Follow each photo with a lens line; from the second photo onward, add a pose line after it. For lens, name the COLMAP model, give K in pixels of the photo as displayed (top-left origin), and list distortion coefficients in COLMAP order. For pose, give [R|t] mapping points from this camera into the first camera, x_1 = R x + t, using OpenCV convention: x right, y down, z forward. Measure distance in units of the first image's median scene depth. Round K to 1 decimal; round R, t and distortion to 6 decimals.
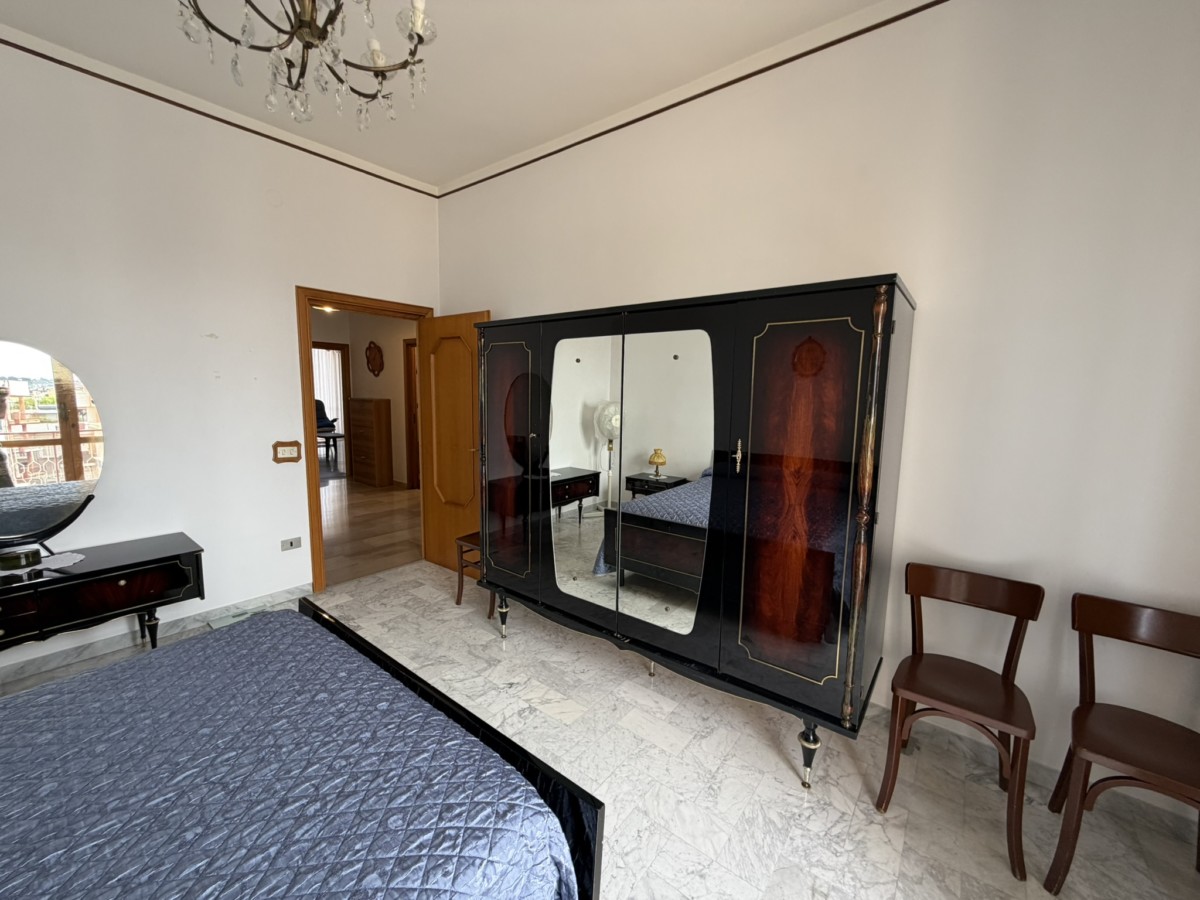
lens RADIAL K [[478.8, 0, 597.3], [0, 478.8, 450.2], [0, 0, 1]] dist [0.002284, 0.000183]
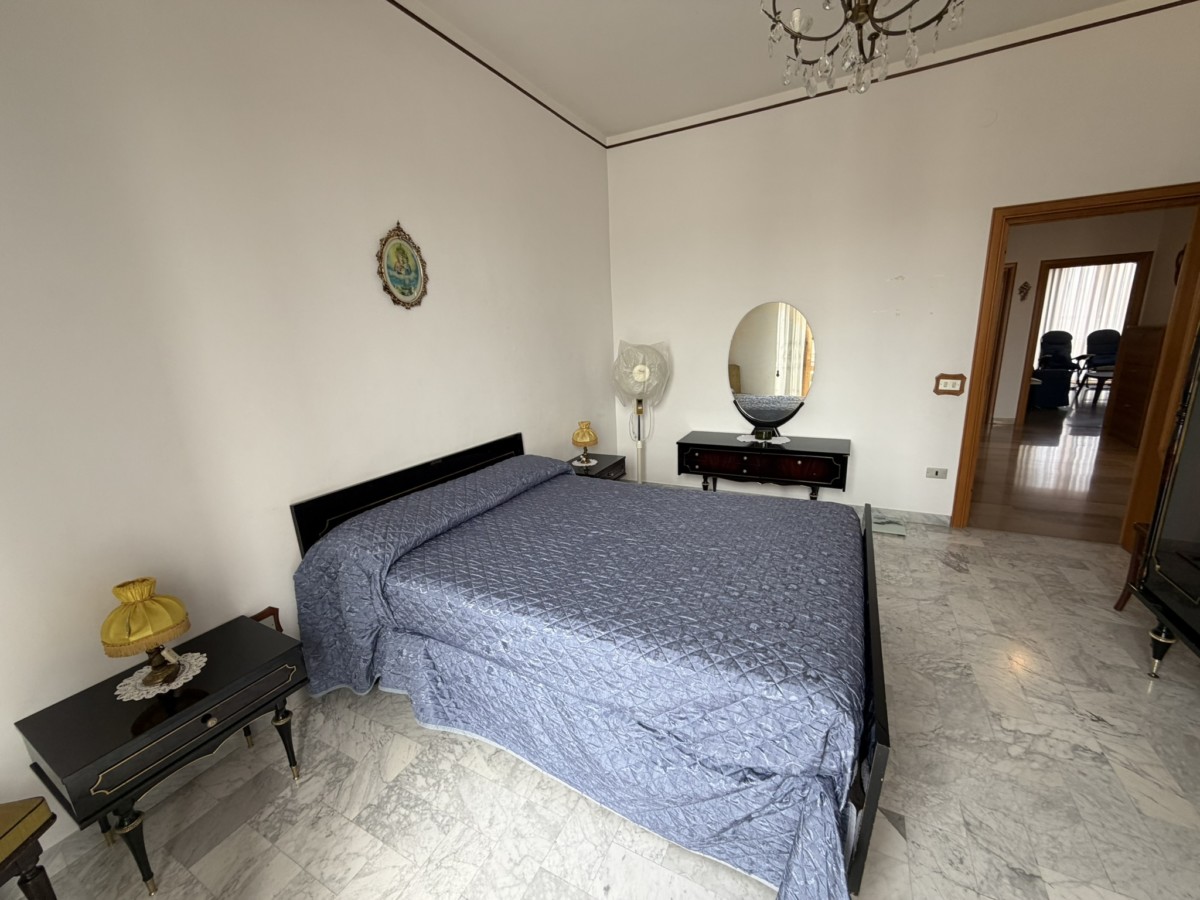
lens RADIAL K [[478.8, 0, 597.3], [0, 478.8, 450.2], [0, 0, 1]] dist [0.002284, 0.000183]
pose [[0.185287, 0.201723, -0.961757, 0.287430], [-0.074015, 0.978789, 0.191036, 0.000737], [0.979893, 0.035788, 0.196287, 0.080420]]
